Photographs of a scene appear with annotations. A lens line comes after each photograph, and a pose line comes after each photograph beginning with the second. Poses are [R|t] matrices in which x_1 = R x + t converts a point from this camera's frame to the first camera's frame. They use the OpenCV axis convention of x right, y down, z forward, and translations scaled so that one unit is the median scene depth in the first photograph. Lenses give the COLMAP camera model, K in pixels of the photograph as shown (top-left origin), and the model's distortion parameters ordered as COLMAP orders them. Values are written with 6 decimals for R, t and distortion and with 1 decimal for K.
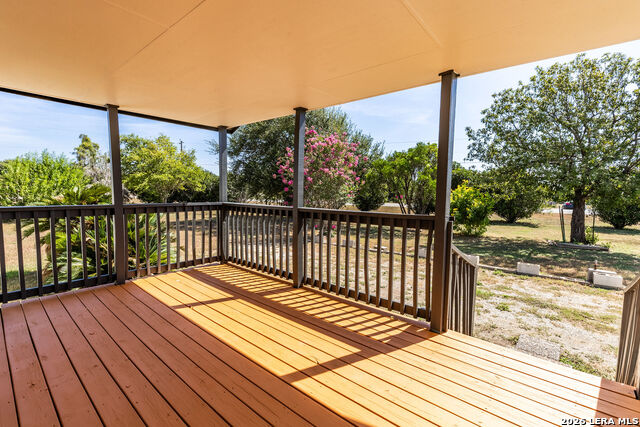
lens RADIAL K [[285.7, 0, 321.8], [0, 285.7, 213.4], [0, 0, 1]] dist [0.001762, 0.000063]
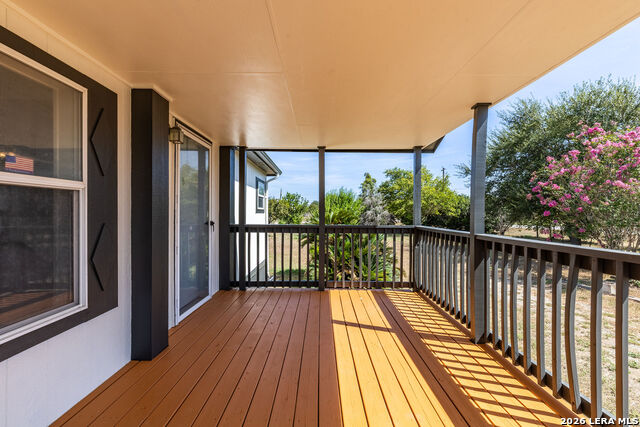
lens RADIAL K [[285.7, 0, 321.8], [0, 285.7, 213.4], [0, 0, 1]] dist [0.001762, 0.000063]
pose [[0.653816, -0.008984, -0.756600, 0.168225], [-0.057060, 0.996497, -0.061141, -0.003899], [0.754499, 0.083147, 0.651013, 0.149123]]
